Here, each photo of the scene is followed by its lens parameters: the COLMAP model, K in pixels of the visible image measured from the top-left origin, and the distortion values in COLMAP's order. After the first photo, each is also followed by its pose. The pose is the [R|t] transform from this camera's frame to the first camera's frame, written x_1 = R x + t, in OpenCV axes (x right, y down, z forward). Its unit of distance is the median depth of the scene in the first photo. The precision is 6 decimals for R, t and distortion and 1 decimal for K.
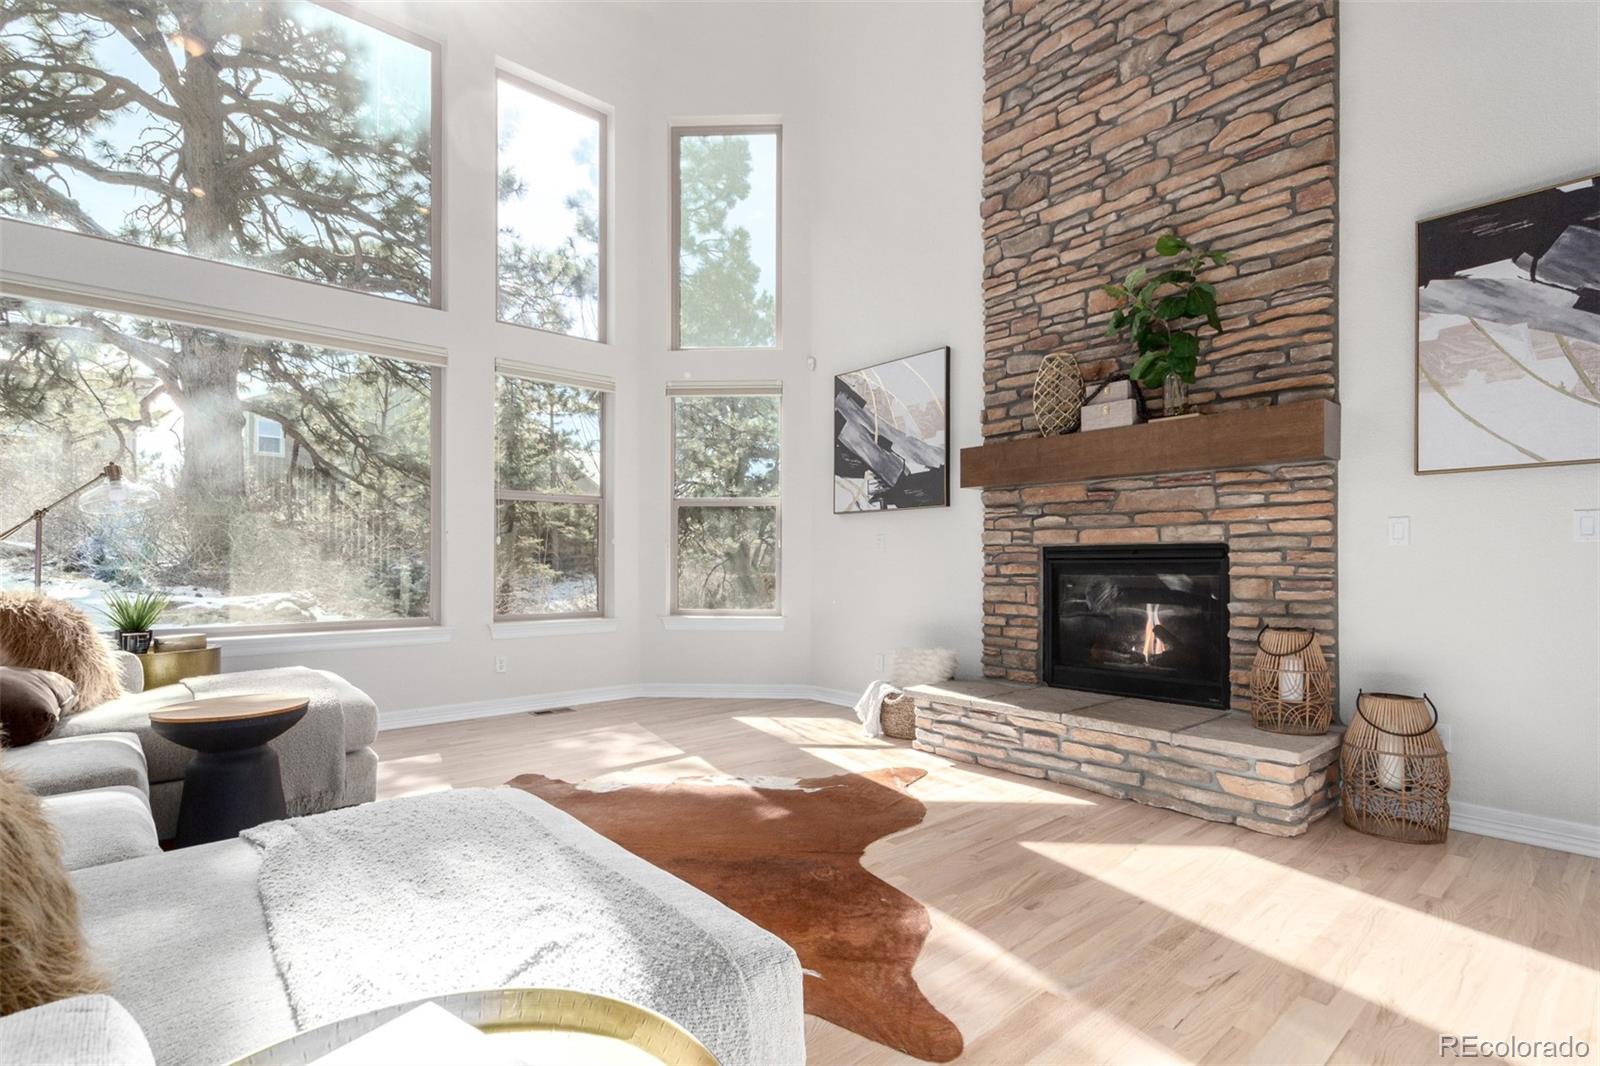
lens RADIAL K [[763.1, 0, 799.5], [0, 763.1, 570.2], [0, 0, 1]] dist [0.008941, -0.003045]
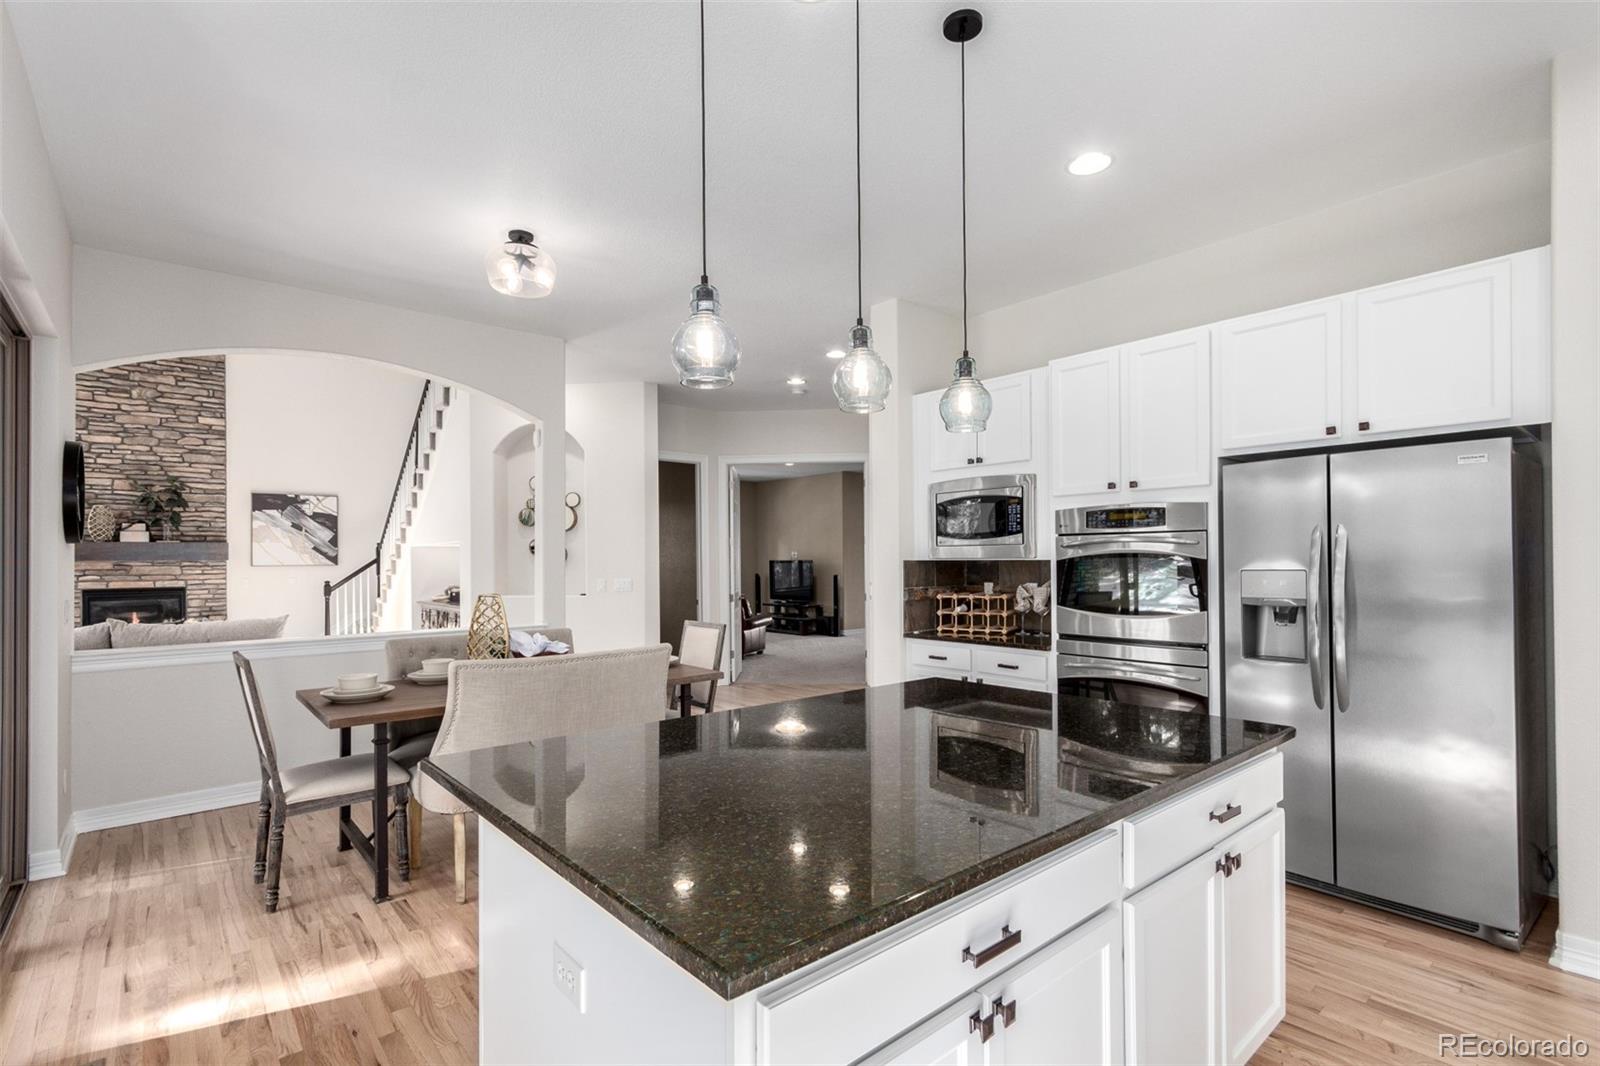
lens RADIAL K [[763.1, 0, 804.9], [0, 763.1, 535.9], [0, 0, 1]] dist [0.008941, -0.003045]
pose [[0.002750, 0.031033, 0.999515, -2.201804], [0.020386, 0.999309, -0.031083, -0.088209], [-0.999788, 0.020461, 0.002115, -1.247792]]
